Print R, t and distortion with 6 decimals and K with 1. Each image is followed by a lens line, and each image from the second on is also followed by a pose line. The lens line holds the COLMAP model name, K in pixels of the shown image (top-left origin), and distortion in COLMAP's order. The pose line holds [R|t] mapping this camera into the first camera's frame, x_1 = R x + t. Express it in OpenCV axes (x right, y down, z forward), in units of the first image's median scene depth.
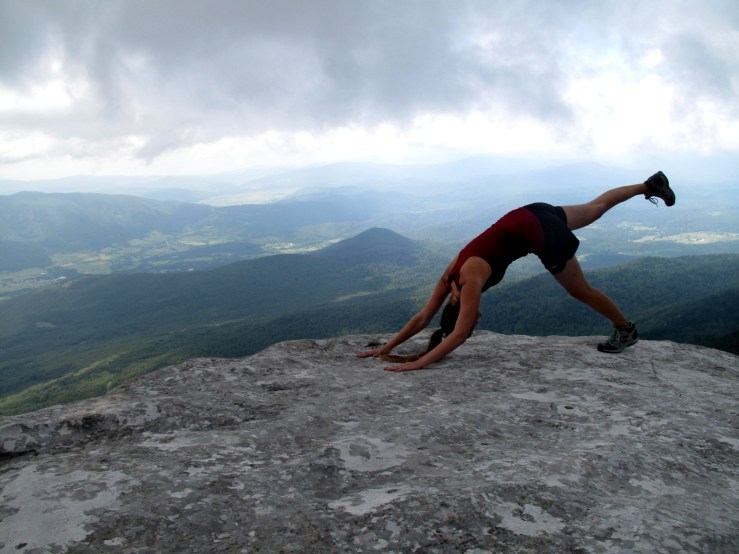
lens RADIAL K [[580.7, 0, 375.2], [0, 580.7, 270.4], [0, 0, 1]] dist [-0.116112, 0.065083]
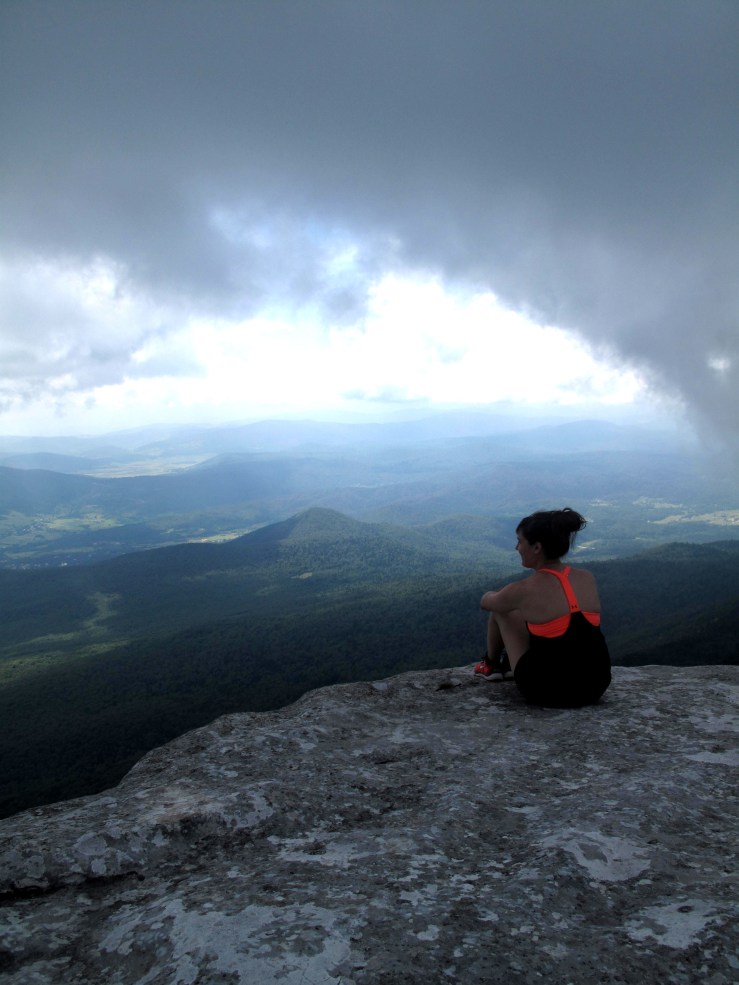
lens RADIAL K [[774.1, 0, 371.0], [0, 774.1, 488.6], [0, 0, 1]] dist [-0.116112, 0.065083]
pose [[0.997467, -0.001451, 0.071114, -0.385001], [0.008376, 0.995232, -0.097177, -0.073582], [-0.070634, 0.097526, 0.992723, -0.023738]]
